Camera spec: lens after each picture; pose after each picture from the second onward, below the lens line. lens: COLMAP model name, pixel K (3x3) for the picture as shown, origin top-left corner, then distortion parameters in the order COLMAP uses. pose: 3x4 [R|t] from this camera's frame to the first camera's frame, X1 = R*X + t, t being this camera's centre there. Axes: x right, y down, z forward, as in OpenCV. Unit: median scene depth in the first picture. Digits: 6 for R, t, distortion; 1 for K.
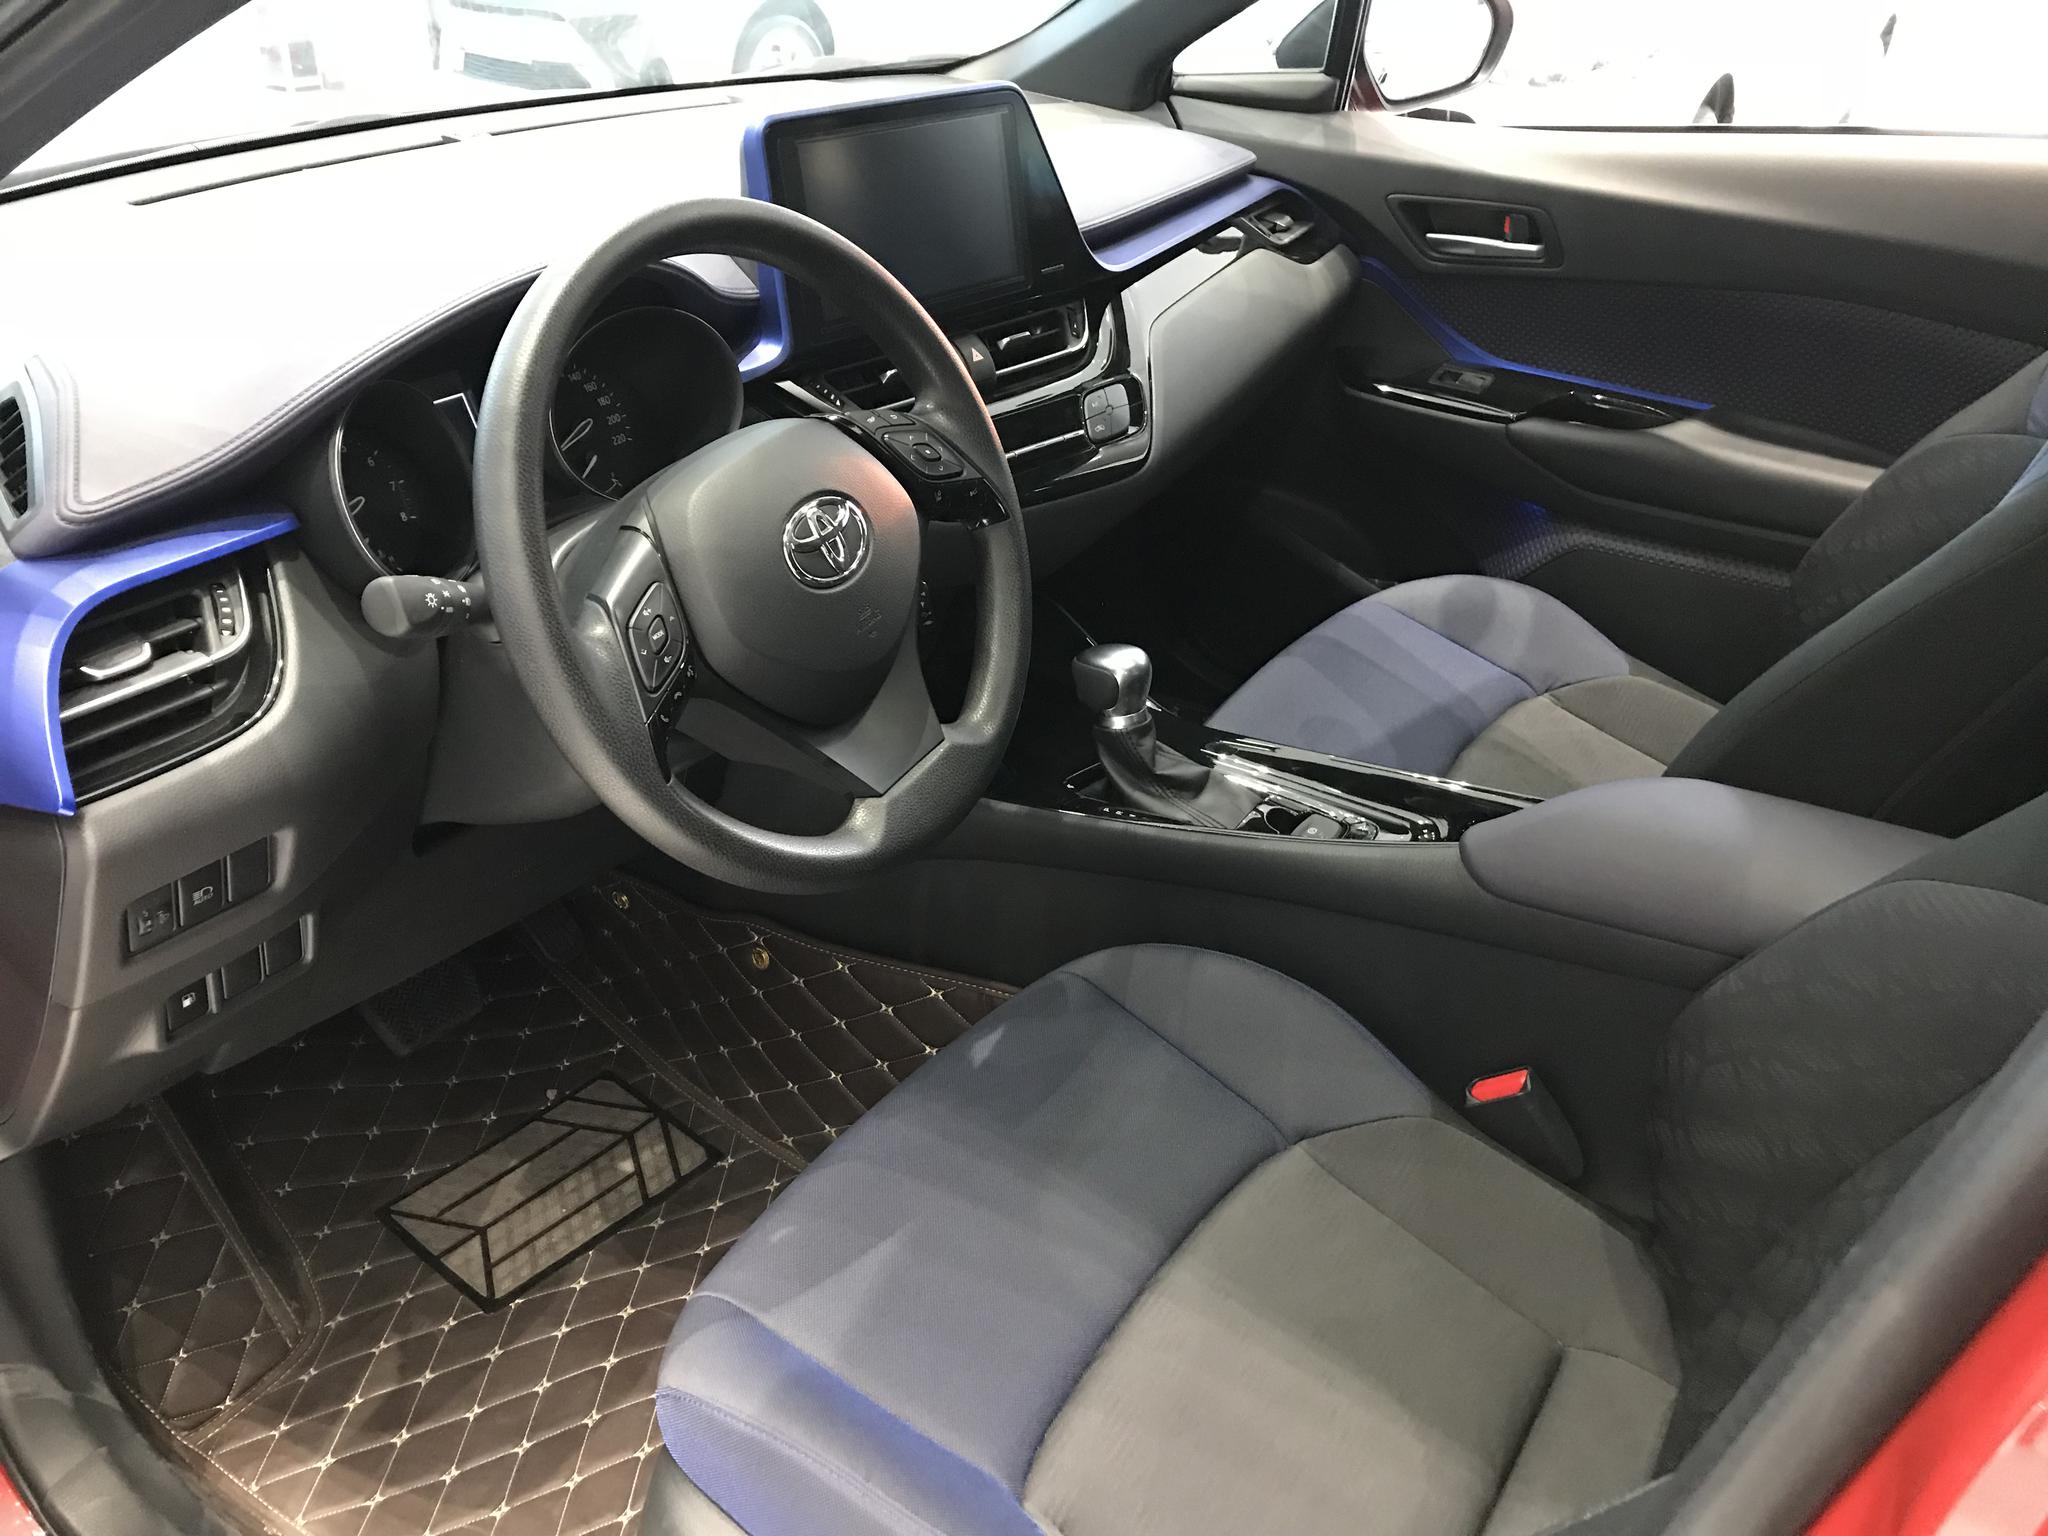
lens RADIAL K [[1680.1, 0, 1024.0], [0, 1680.1, 768.0], [0, 0, 1]] dist [-0.003422, -0.007486]
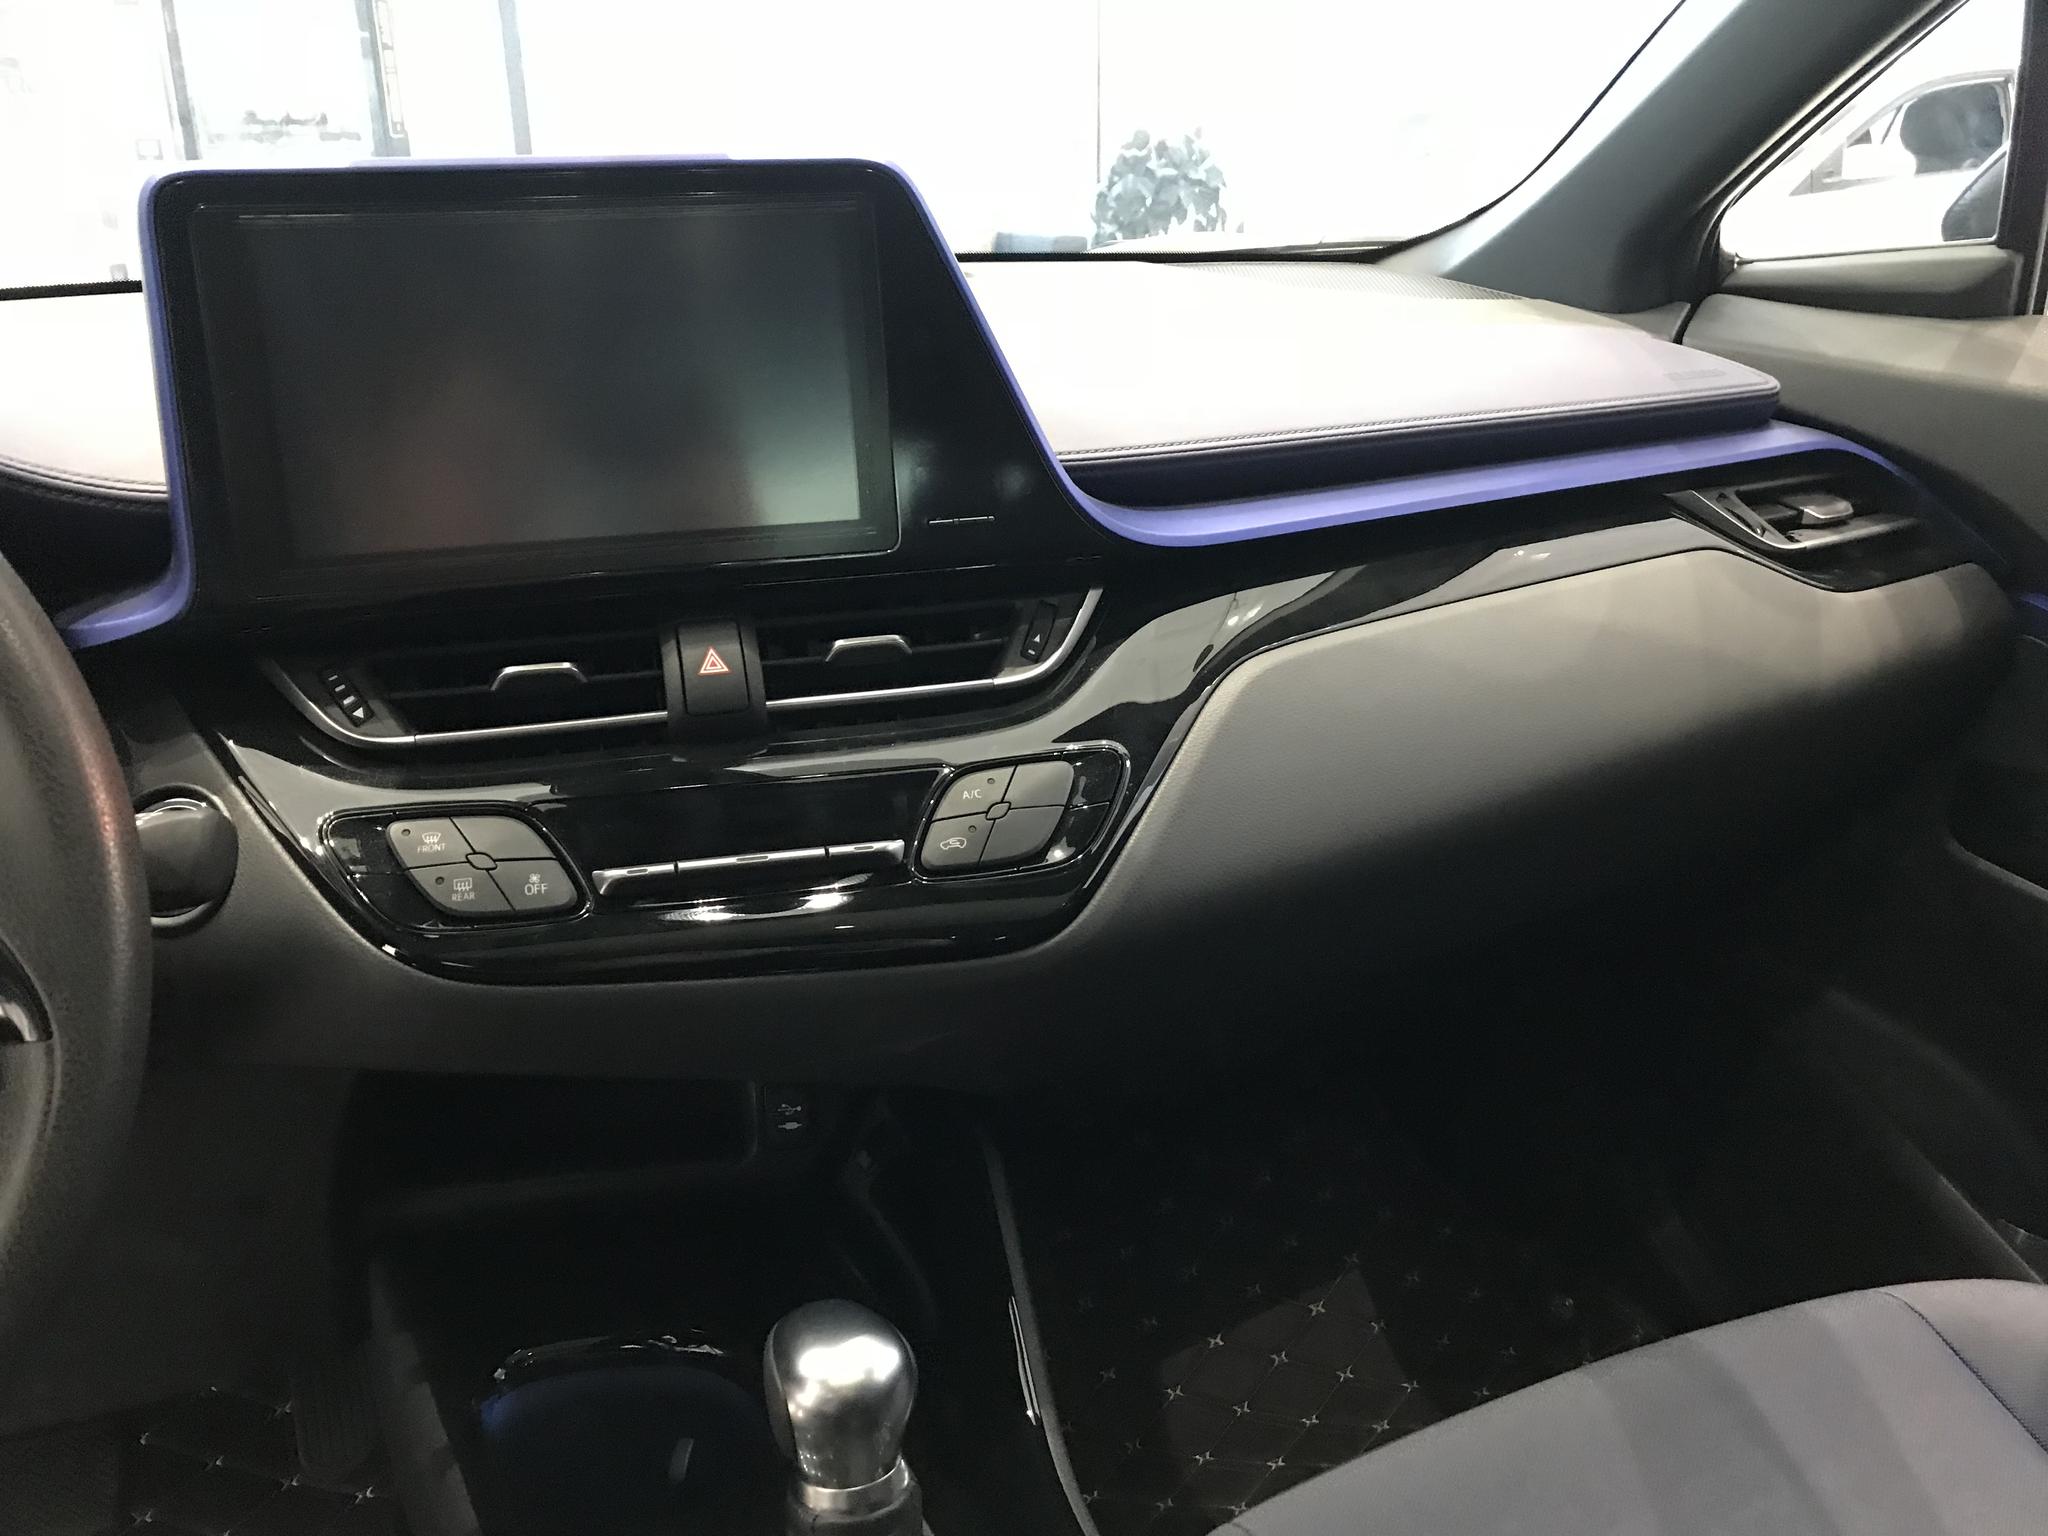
lens RADIAL K [[1680.1, 0, 1024.0], [0, 1680.1, 768.0], [0, 0, 1]] dist [-0.003422, -0.007486]
pose [[0.829404, 0.159323, -0.535449, 0.239014], [-0.246778, 0.964374, -0.095305, -0.141329], [0.501189, 0.211183, 0.839173, 0.468116]]
